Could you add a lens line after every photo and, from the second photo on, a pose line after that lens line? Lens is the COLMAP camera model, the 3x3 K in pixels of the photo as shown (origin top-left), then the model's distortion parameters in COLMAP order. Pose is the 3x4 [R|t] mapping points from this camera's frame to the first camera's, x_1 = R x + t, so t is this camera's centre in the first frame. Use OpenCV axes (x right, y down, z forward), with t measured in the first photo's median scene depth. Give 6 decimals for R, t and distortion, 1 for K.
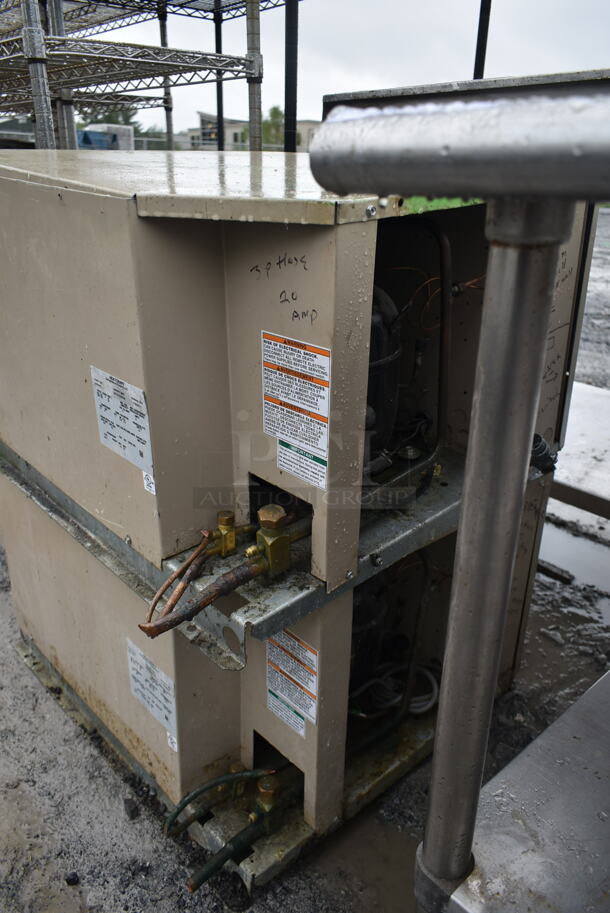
lens RADIAL K [[702.1, 0, 300.0], [0, 702.1, 454.6], [0, 0, 1]] dist [-0.016061, -0.000721]
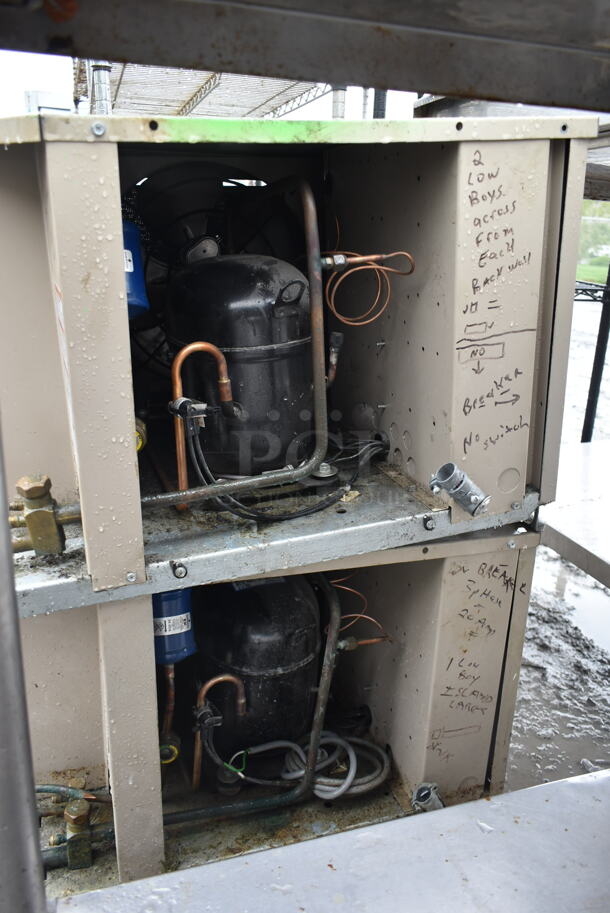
lens RADIAL K [[702.1, 0, 300.0], [0, 702.1, 454.6], [0, 0, 1]] dist [-0.016061, -0.000721]
pose [[0.915058, 0.137777, -0.379060, 0.612477], [-0.172177, 0.983344, -0.058221, 0.044155], [0.364725, 0.118541, 0.923539, 0.300793]]
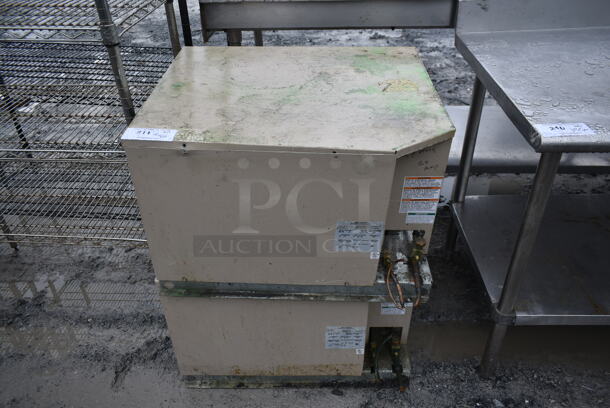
lens RADIAL K [[469.1, 0, 305.0], [0, 469.1, 204.0], [0, 0, 1]] dist [-0.016061, -0.000721]
pose [[0.681235, -0.438670, 0.586078, -1.235103], [0.306320, 0.897936, 0.316036, -0.686004], [-0.664896, -0.035767, 0.746079, 0.019729]]
